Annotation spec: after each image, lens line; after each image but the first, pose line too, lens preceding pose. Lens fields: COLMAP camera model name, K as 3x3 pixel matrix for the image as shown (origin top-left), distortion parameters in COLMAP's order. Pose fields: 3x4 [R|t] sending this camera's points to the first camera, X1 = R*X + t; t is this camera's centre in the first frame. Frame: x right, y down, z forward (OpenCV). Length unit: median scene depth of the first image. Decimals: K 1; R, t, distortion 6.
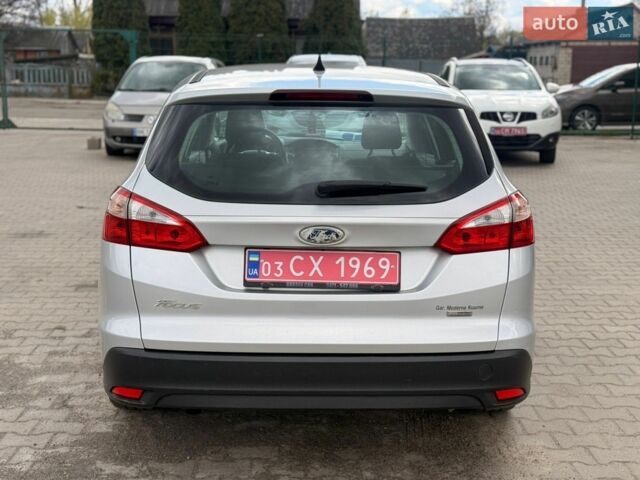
lens RADIAL K [[880.6, 0, 320.0], [0, 880.6, 240.0], [0, 0, 1]] dist [0.148636, -0.121052]
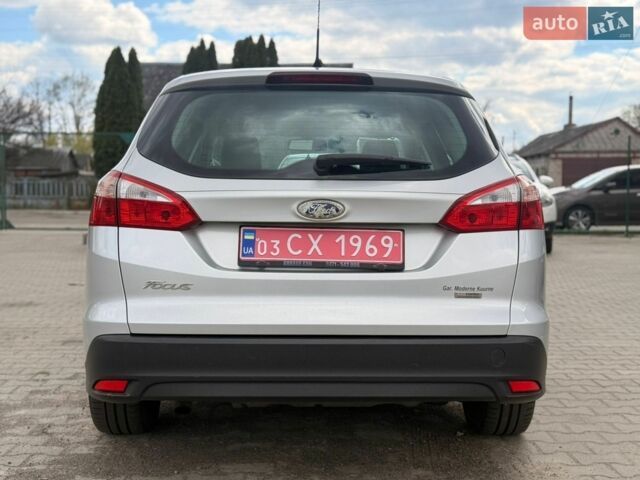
lens RADIAL K [[880.6, 0, 320.0], [0, 880.6, 240.0], [0, 0, 1]] dist [0.148636, -0.121052]
pose [[0.999978, -0.004185, 0.005146, -0.003736], [0.004839, 0.990920, -0.134363, 0.147806], [-0.004537, 0.134385, 0.990919, 0.063006]]
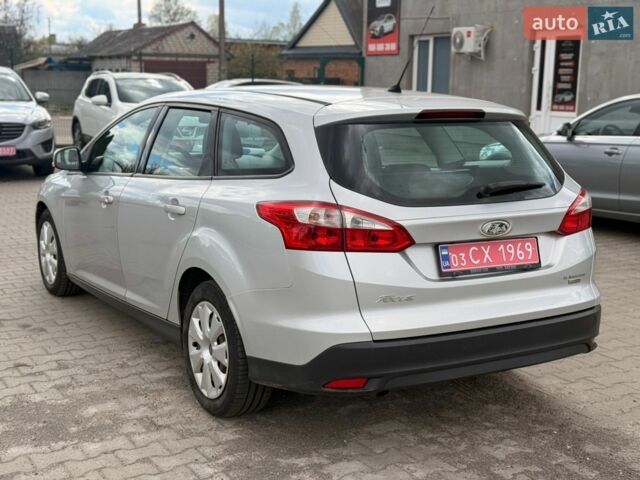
lens RADIAL K [[880.6, 0, 320.0], [0, 880.6, 240.0], [0, 0, 1]] dist [0.148636, -0.121052]
pose [[0.870032, -0.084299, 0.485734, -0.776156], [0.090235, 0.995857, 0.011204, -0.023593], [-0.484667, 0.034082, 0.874035, 0.042057]]
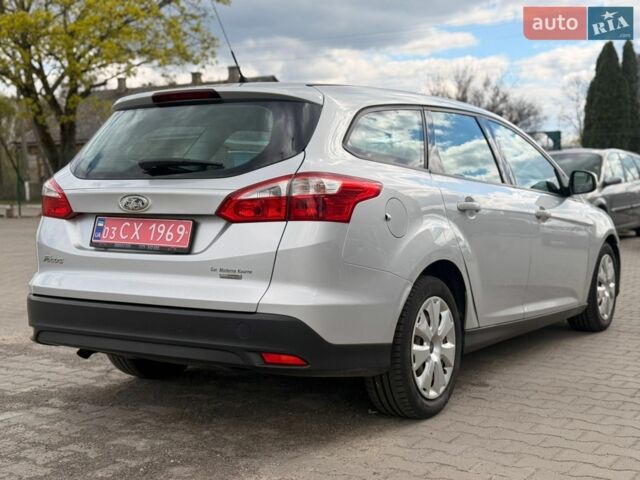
lens RADIAL K [[880.6, 0, 320.0], [0, 880.6, 240.0], [0, 0, 1]] dist [0.148636, -0.121052]
pose [[0.831926, 0.015556, -0.554668, 0.841222], [-0.089160, 0.990366, -0.105954, 0.142313], [0.547676, 0.137600, 0.825298, 0.148557]]
